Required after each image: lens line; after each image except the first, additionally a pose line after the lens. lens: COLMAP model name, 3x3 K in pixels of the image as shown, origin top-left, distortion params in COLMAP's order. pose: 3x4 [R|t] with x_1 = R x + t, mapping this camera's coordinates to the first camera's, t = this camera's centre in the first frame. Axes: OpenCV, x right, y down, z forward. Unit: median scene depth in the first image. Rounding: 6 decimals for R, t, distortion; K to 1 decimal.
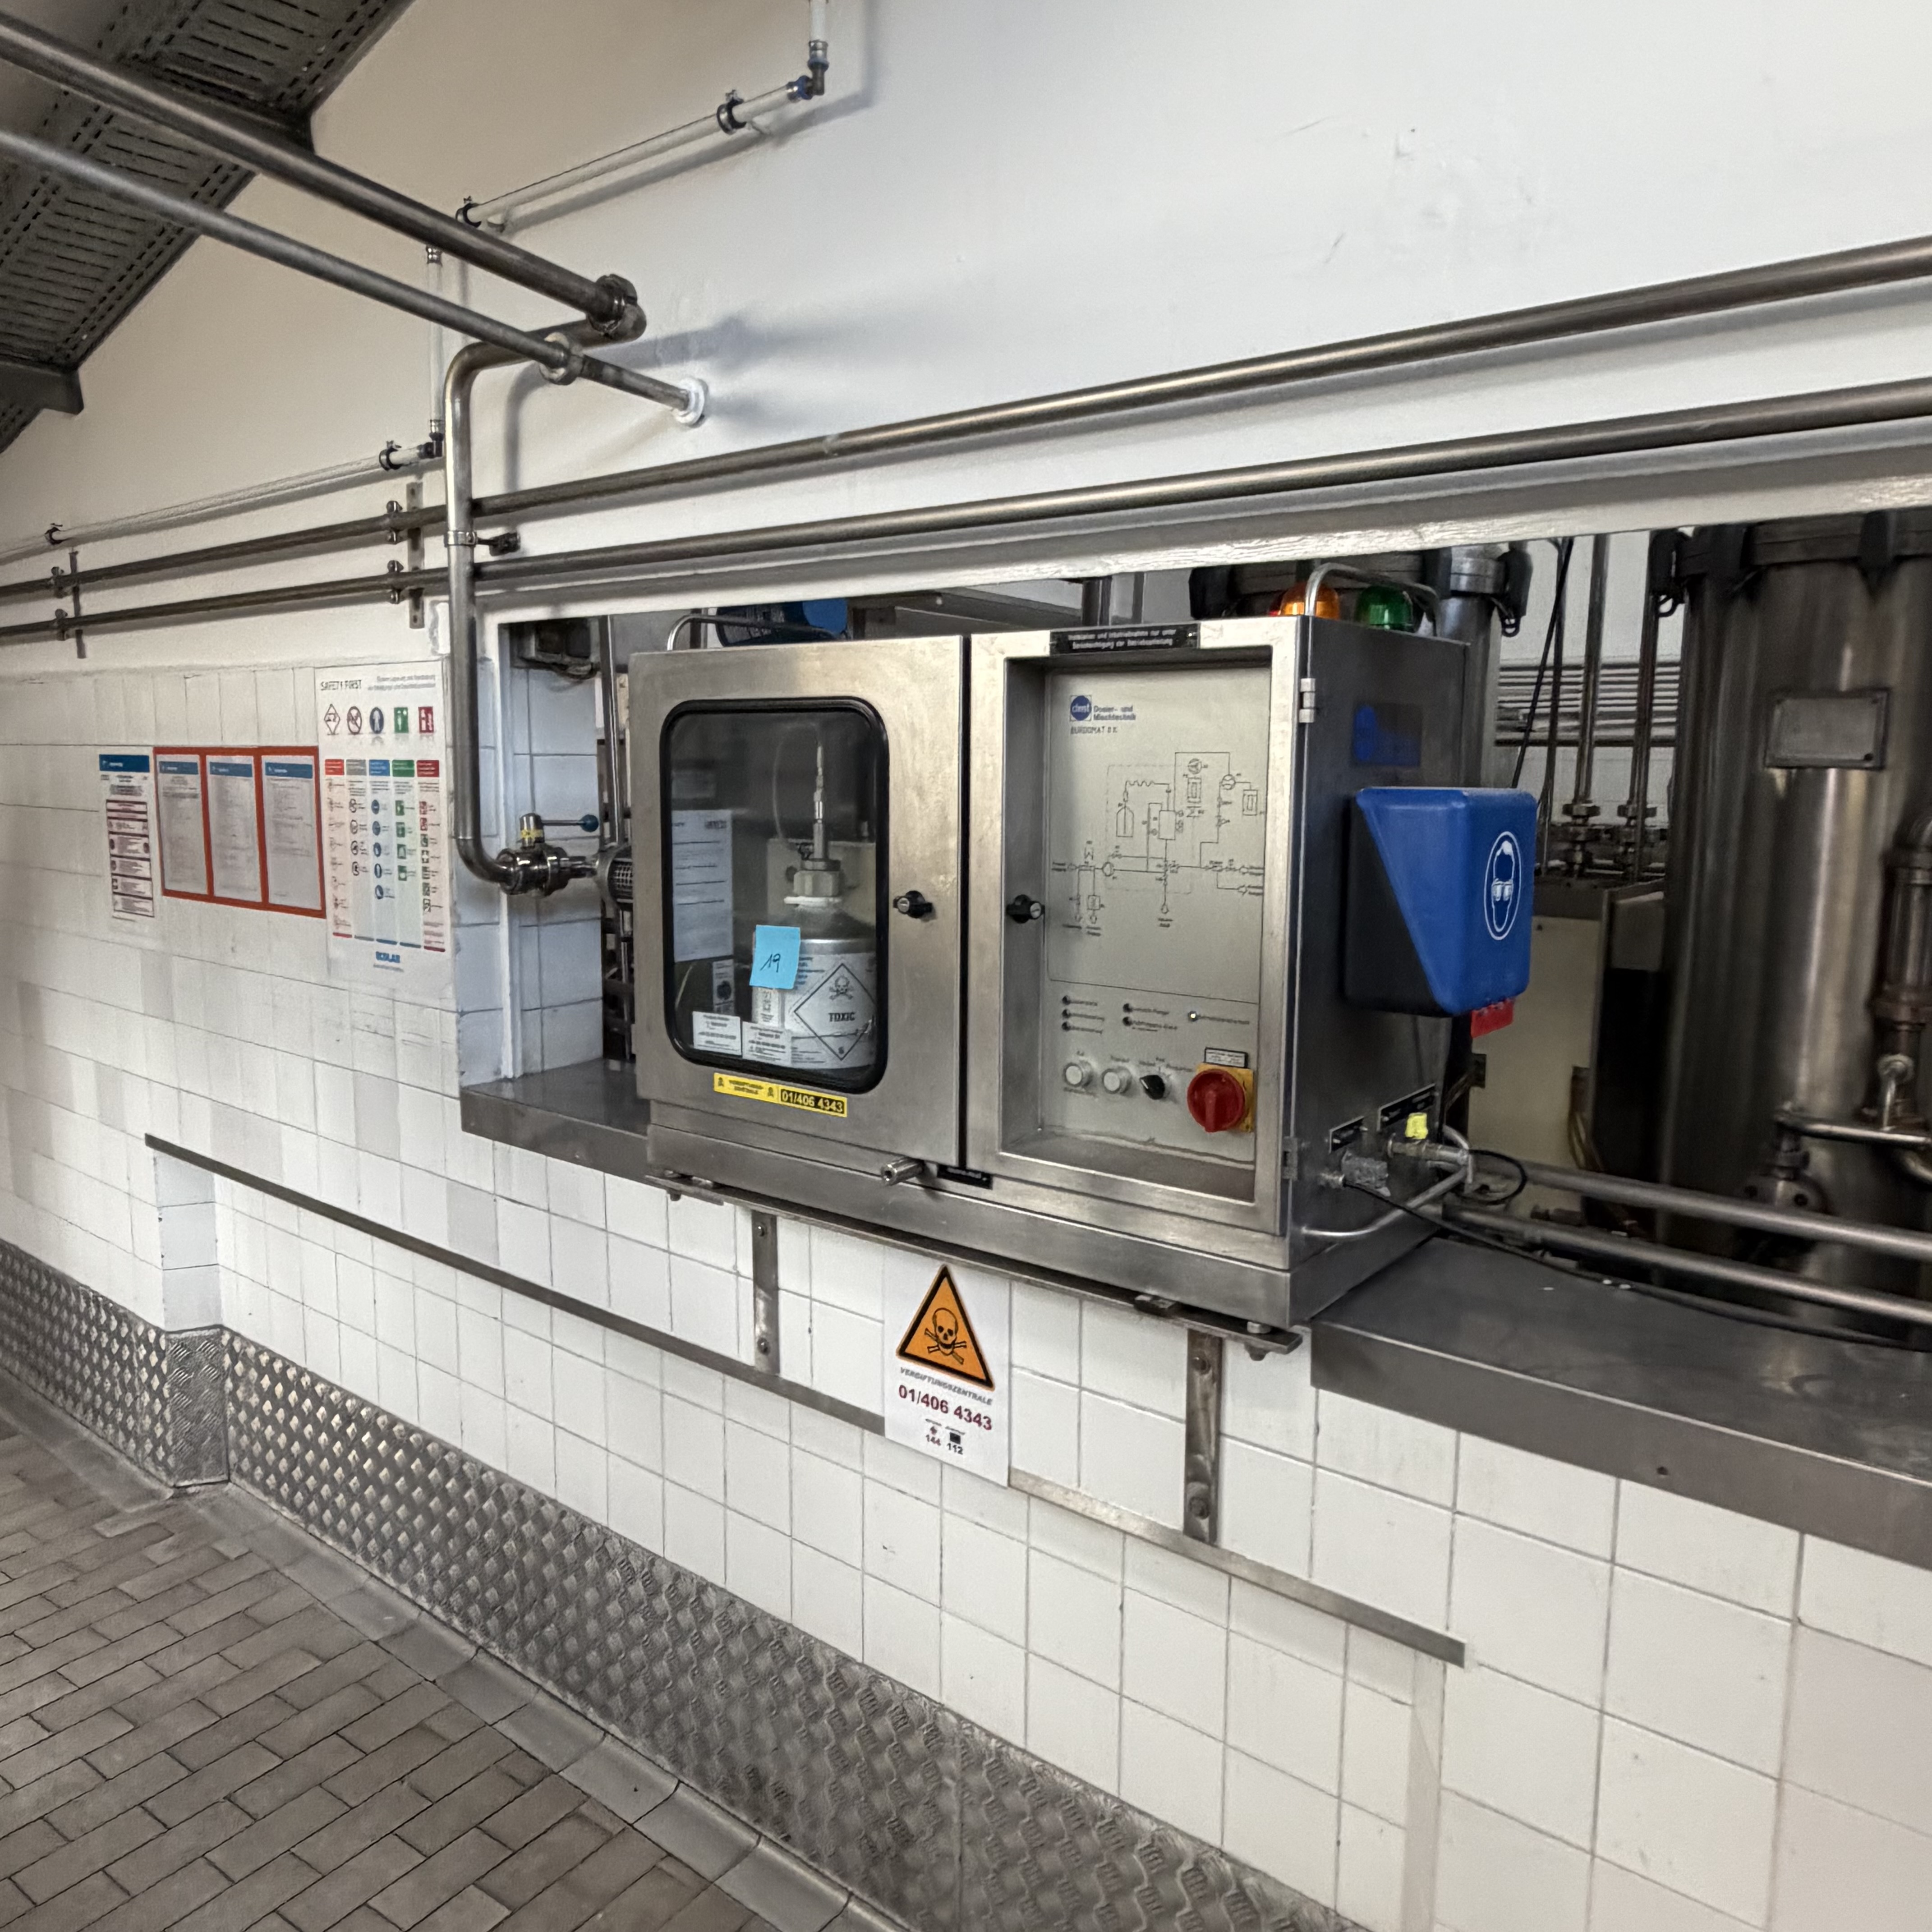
lens RADIAL K [[1556.4, 0, 977.6], [0, 1556.4, 969.8], [0, 0, 1]] dist [0.000060, -0.013108]
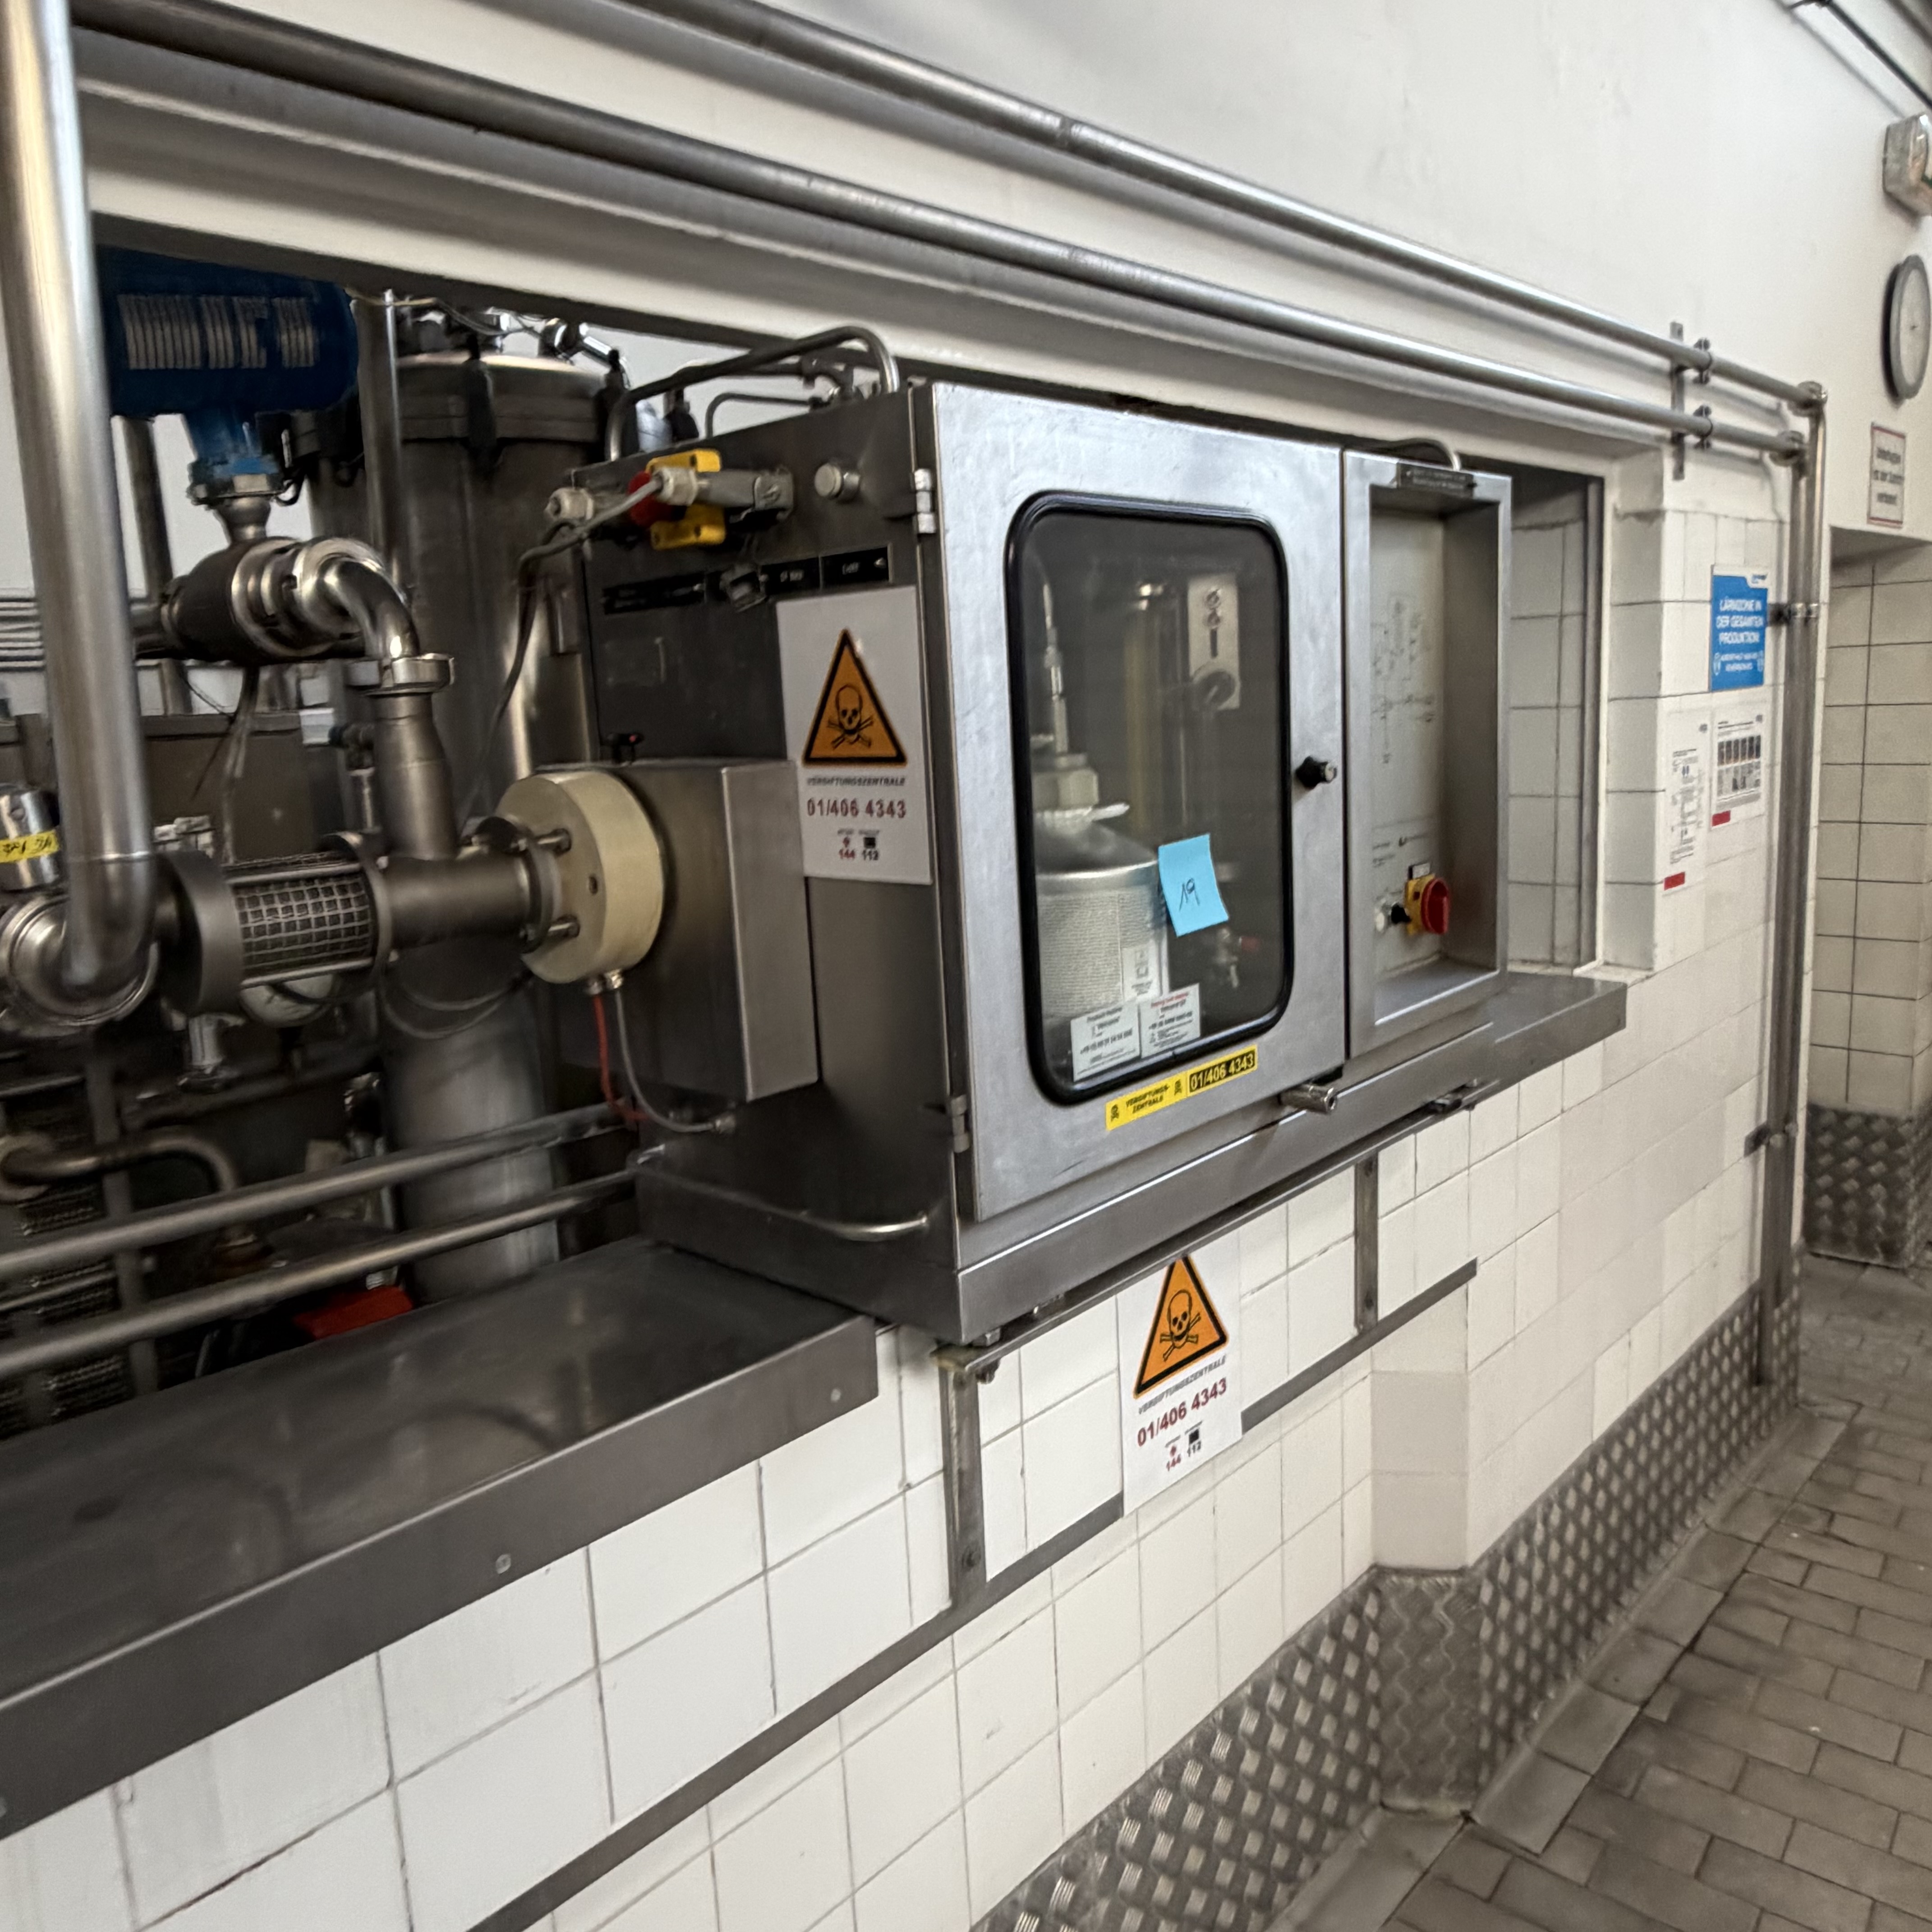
lens RADIAL K [[1556.4, 0, 977.6], [0, 1556.4, 969.8], [0, 0, 1]] dist [0.000060, -0.013108]
pose [[0.034815, -0.186435, 0.981850, -0.787981], [0.184576, 0.966745, 0.177022, -0.107436], [-0.982201, 0.175063, 0.068069, 1.016653]]
